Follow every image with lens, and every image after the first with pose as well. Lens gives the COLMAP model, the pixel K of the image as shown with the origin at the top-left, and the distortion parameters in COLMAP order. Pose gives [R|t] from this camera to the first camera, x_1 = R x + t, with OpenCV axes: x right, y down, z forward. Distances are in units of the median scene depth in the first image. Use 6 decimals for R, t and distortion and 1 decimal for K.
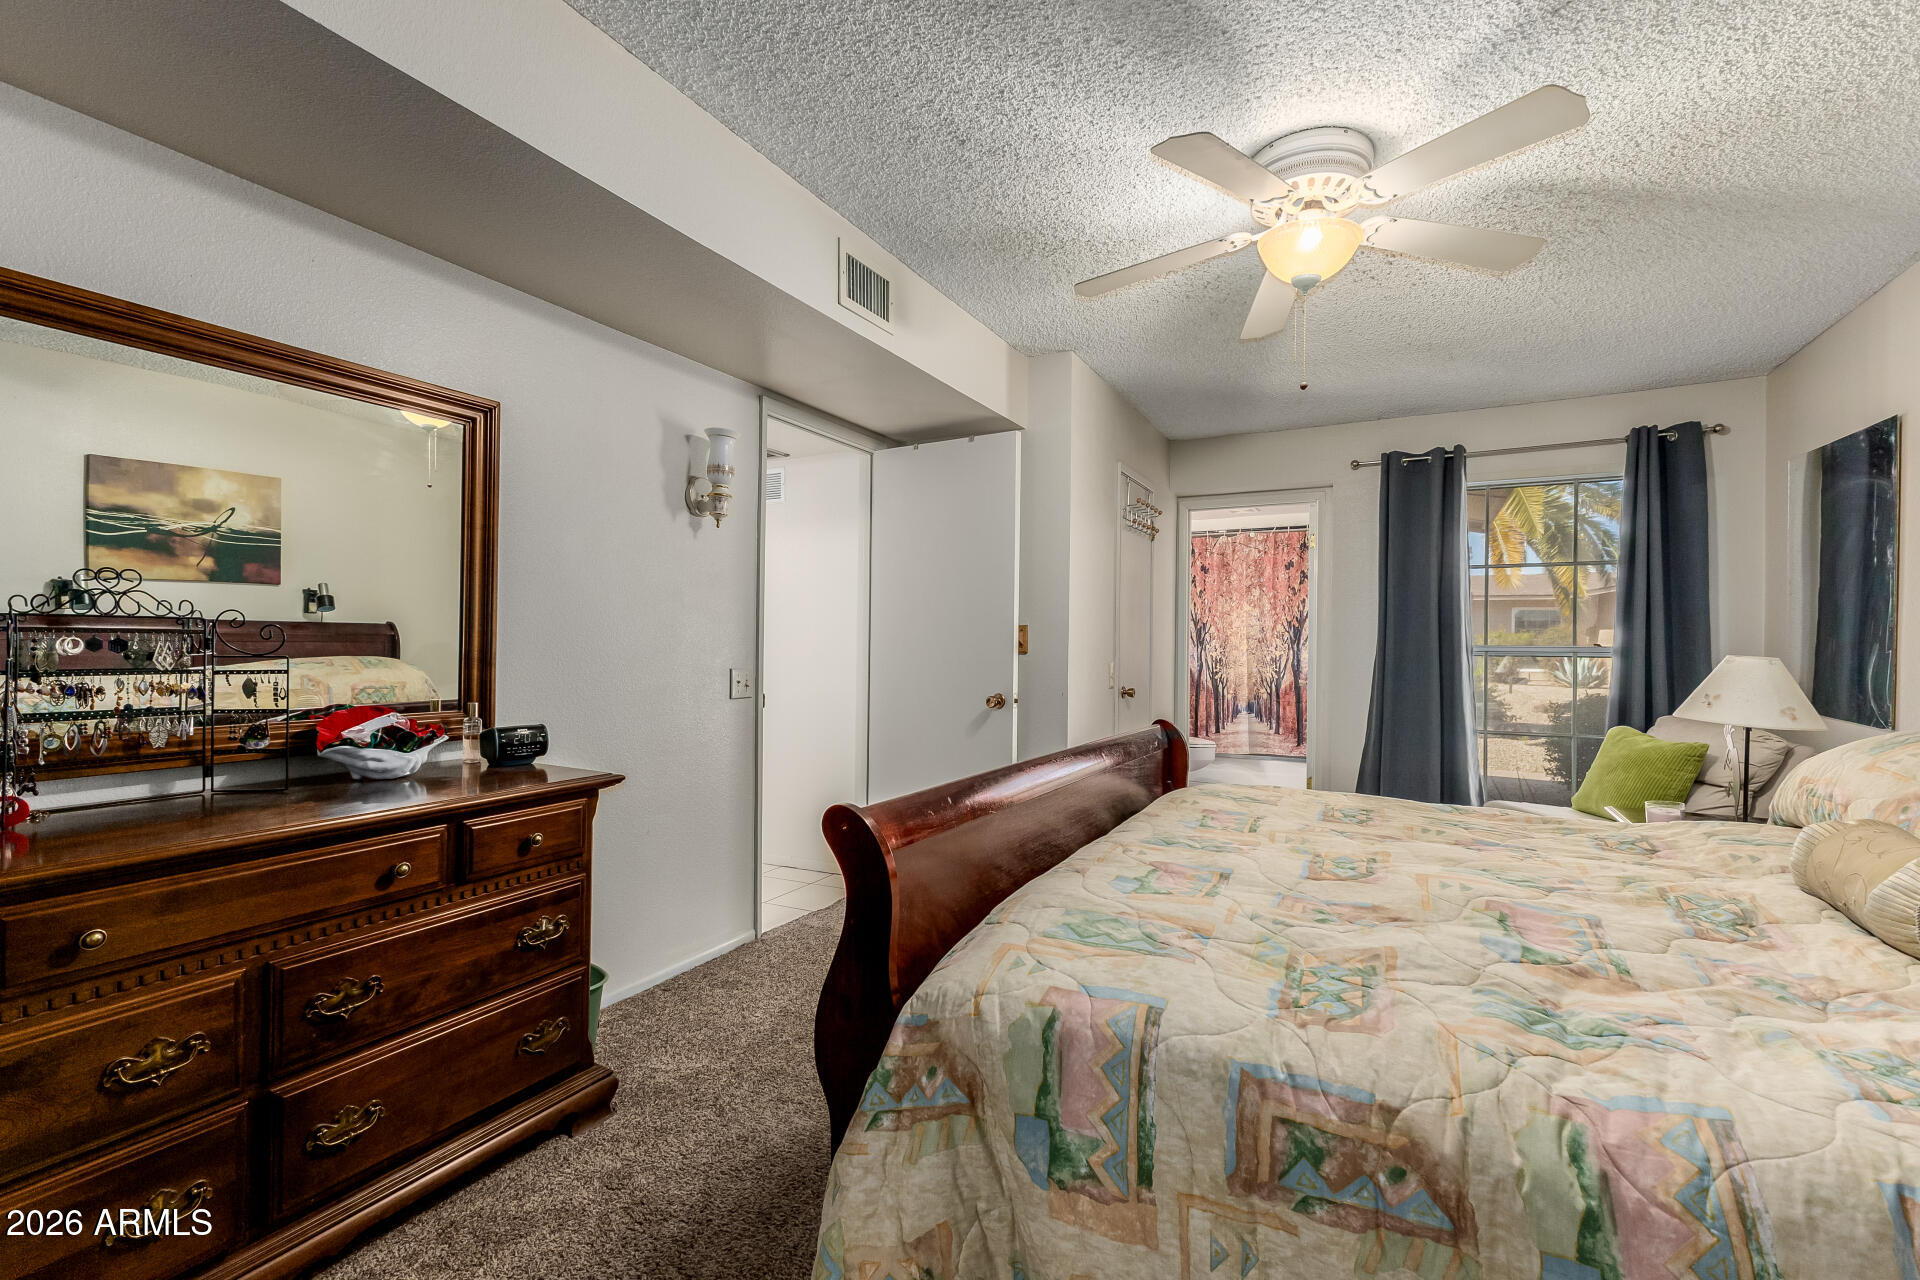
lens RADIAL K [[842.8, 0, 967.4], [0, 842.8, 640.9], [0, 0, 1]] dist [0.002080, -0.000066]
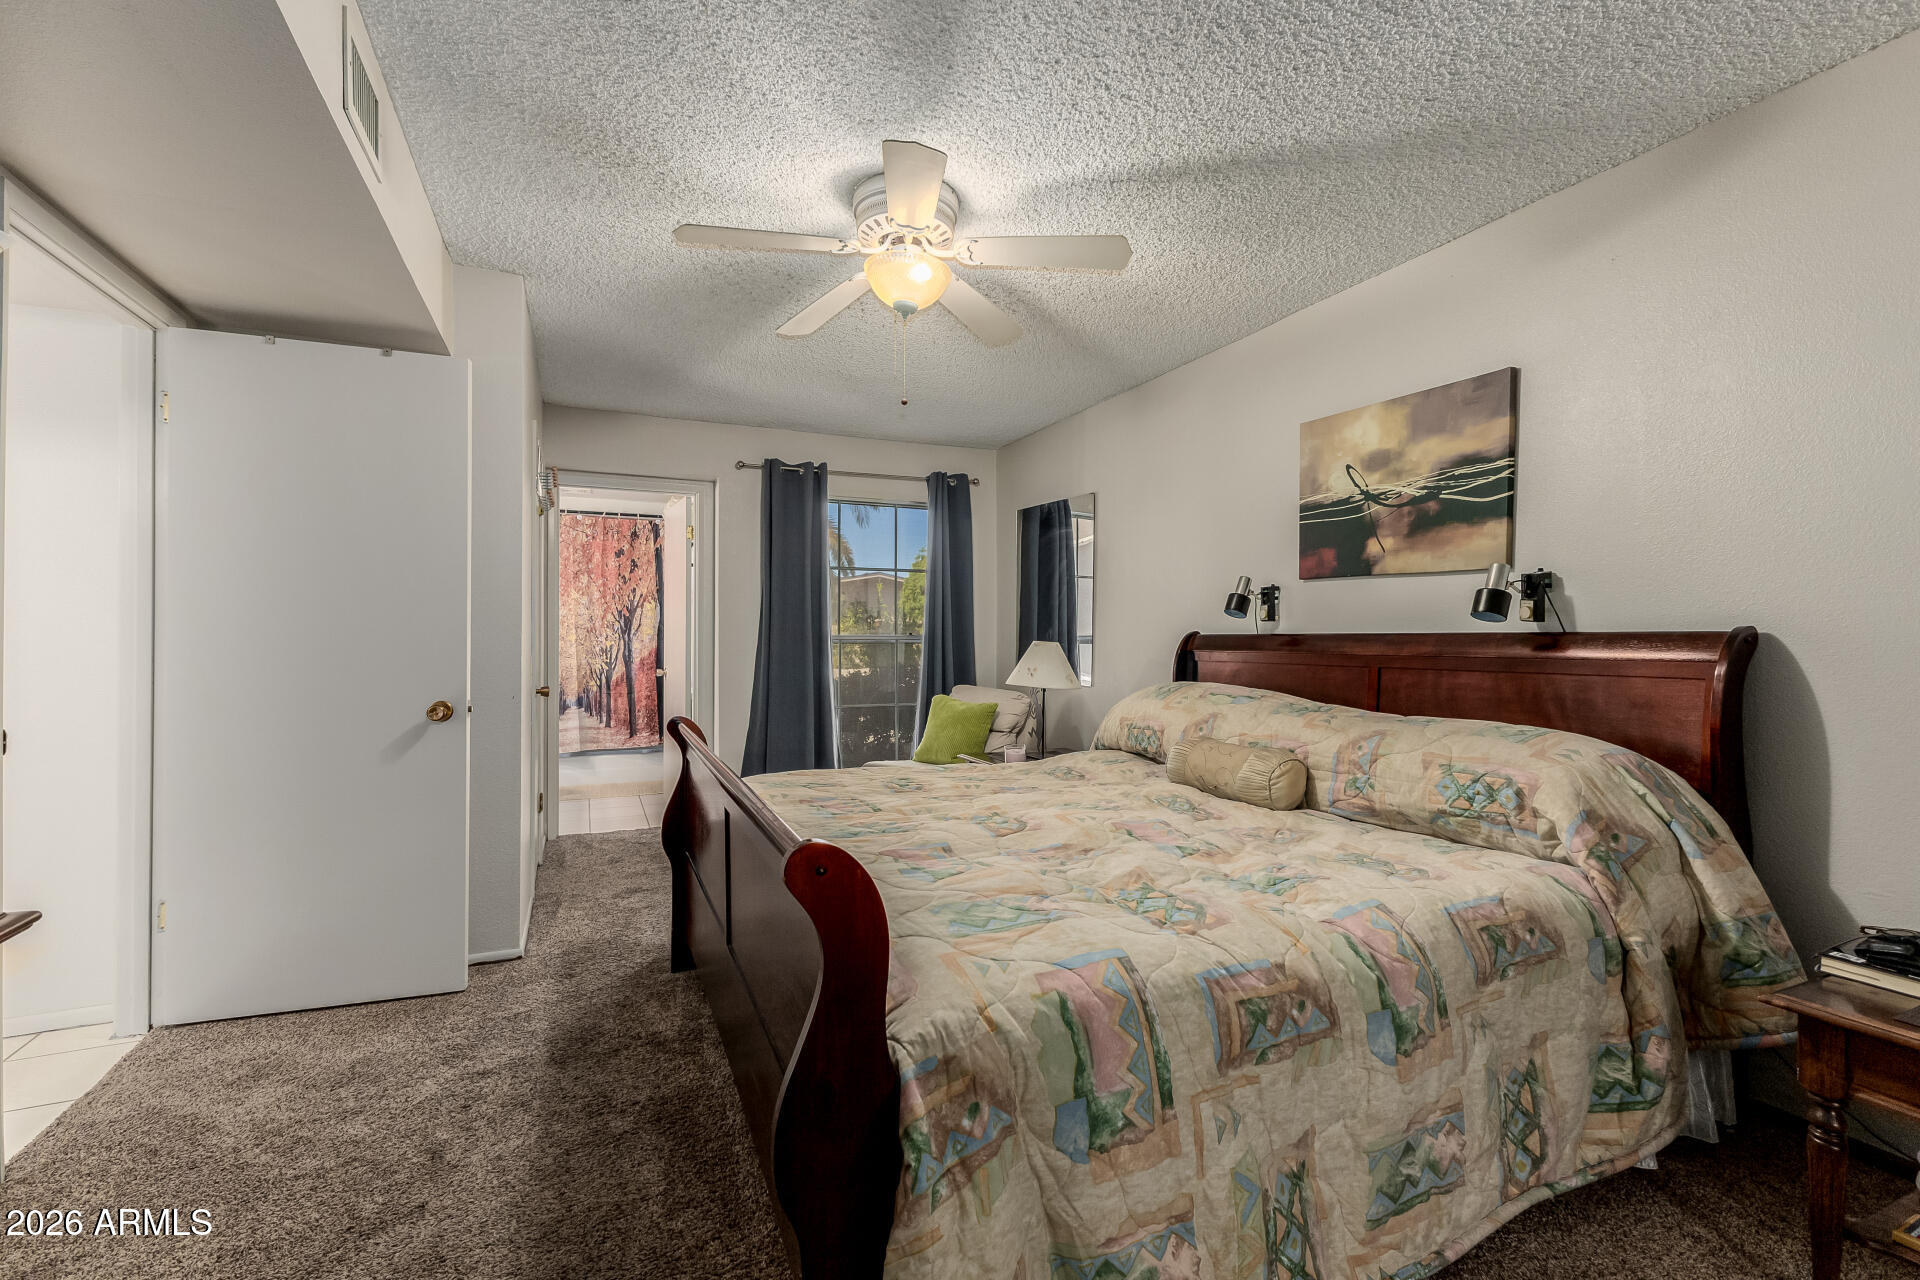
lens RADIAL K [[842.8, 0, 968.9], [0, 842.8, 636.6], [0, 0, 1]] dist [0.002080, -0.000066]
pose [[0.608881, -0.005432, 0.793243, -0.727850], [-0.000766, 0.999972, 0.007436, -0.003199], [-0.793261, -0.005135, 0.608860, 0.436035]]
